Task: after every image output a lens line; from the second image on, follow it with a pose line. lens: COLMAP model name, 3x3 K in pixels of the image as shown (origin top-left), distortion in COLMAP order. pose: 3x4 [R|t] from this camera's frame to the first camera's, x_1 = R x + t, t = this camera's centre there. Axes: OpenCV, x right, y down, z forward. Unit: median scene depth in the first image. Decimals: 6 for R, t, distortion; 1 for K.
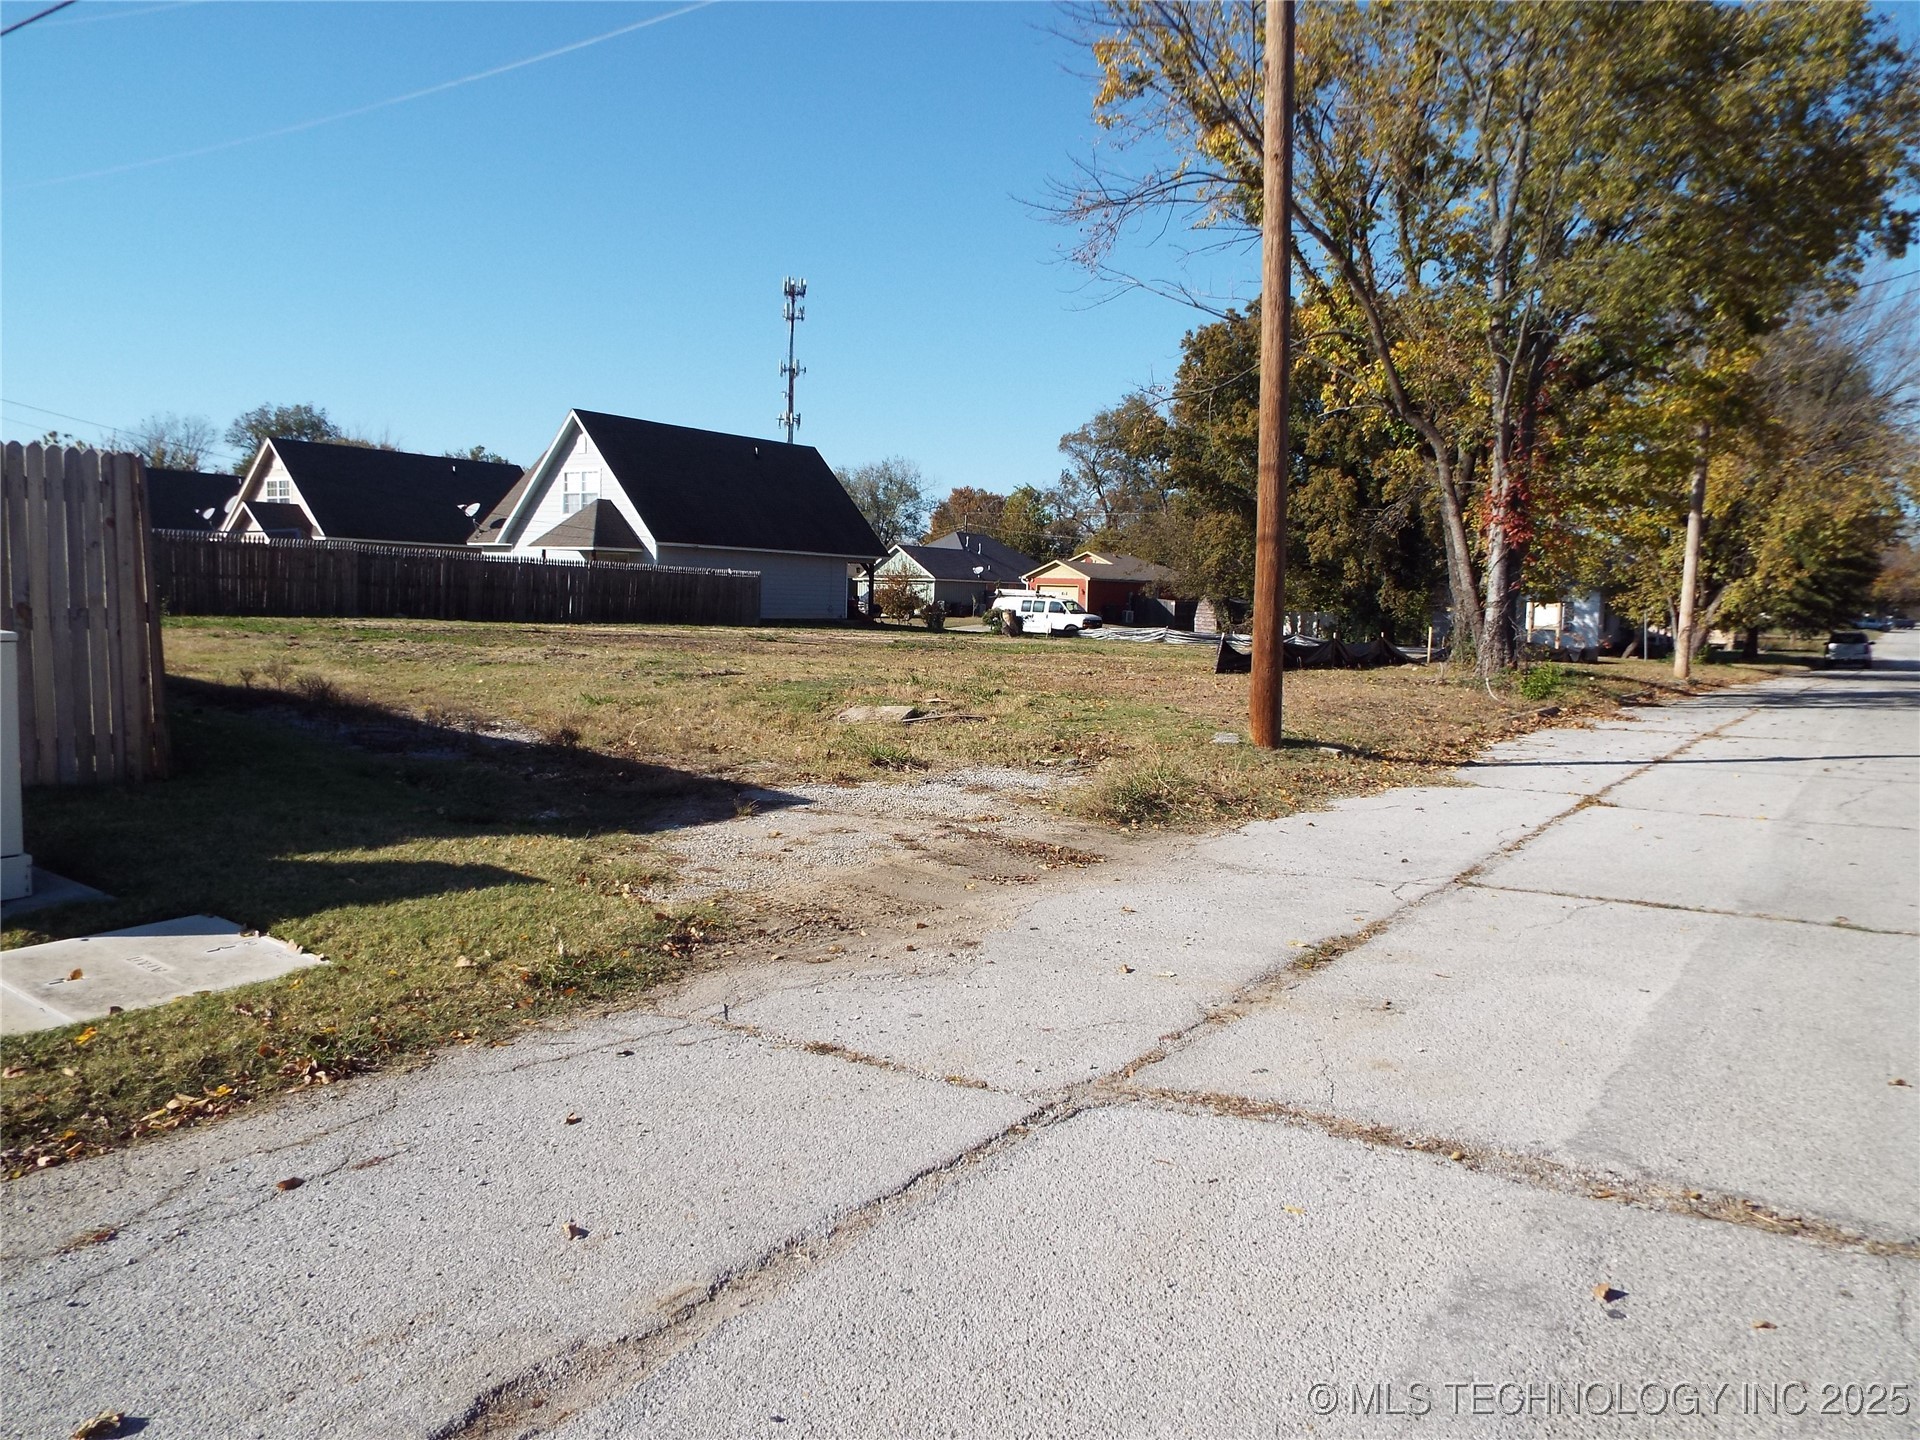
lens RADIAL K [[1348.7, 0, 960.0], [0, 1348.7, 720.0], [0, 0, 1]] dist [-0.004482, -0.000721]
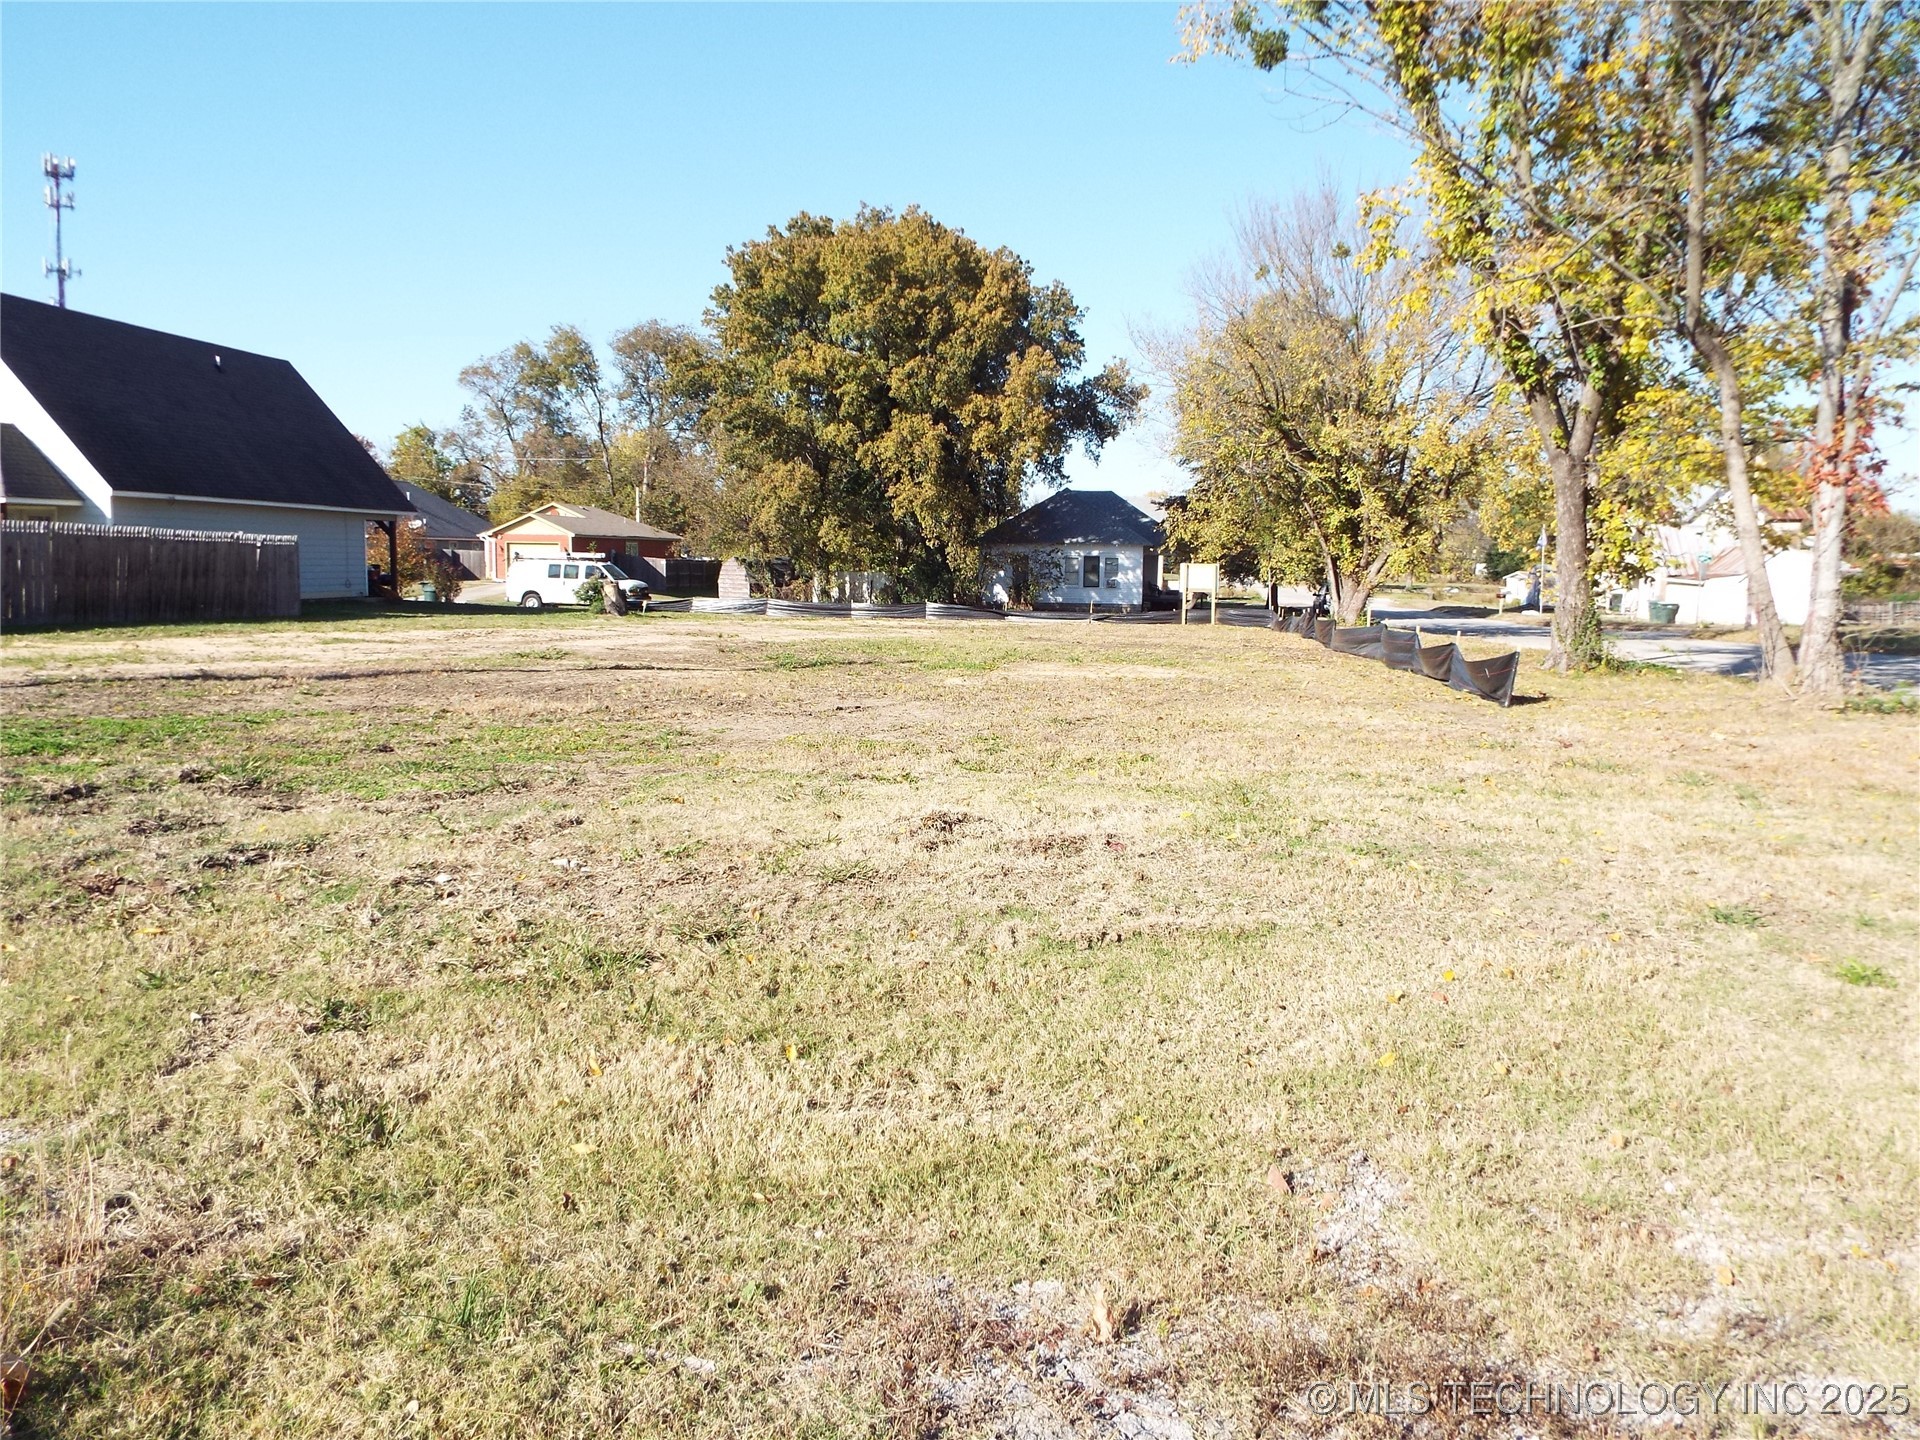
lens RADIAL K [[1381.8, 0, 960.0], [0, 1381.8, 720.0], [0, 0, 1]] dist [0.004785, 0.000089]
pose [[0.902380, -0.061181, 0.426576, -0.088834], [0.047084, 0.997942, 0.043527, -0.018845], [-0.428362, -0.019193, 0.903404, 0.131369]]
